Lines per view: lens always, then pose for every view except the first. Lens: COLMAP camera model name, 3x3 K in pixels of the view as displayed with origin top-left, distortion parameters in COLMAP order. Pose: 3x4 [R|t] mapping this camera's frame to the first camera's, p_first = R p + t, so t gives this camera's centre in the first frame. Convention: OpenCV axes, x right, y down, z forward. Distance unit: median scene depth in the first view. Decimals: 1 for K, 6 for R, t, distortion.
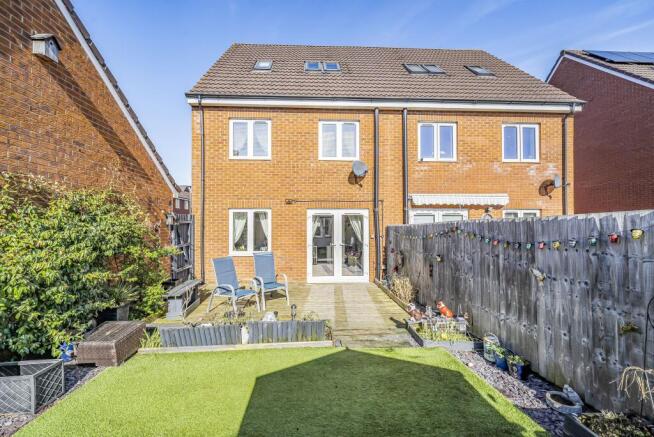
lens RADIAL K [[265.0, 0, 323.6], [0, 265.0, 220.6], [0, 0, 1]] dist [0.001169, -0.000218]
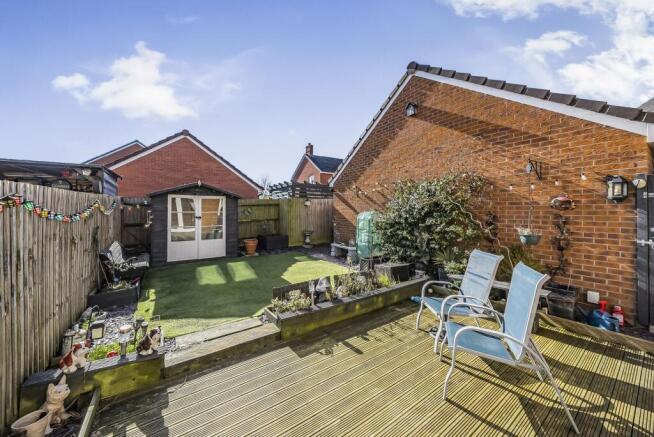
lens RADIAL K [[239.7, 0, 328.7], [0, 239.7, 214.0], [0, 0, 1]] dist [-0.000318, -0.000015]
pose [[-0.848947, 0.003930, -0.528463, 0.254177], [0.004202, 0.999991, 0.000687, 0.062930], [0.528461, -0.001638, -0.848956, 1.445041]]
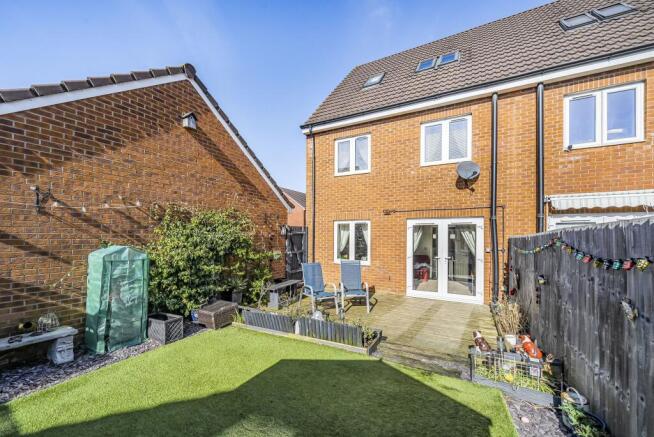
lens RADIAL K [[265.0, 0, 327.6], [0, 265.0, 235.3], [0, 0, 1]] dist [0.001169, -0.000218]
pose [[0.853717, 0.003522, -0.520725, 0.325169], [0.000940, 0.999965, 0.008305, 0.010573], [0.520736, -0.007580, 0.853684, 0.051076]]
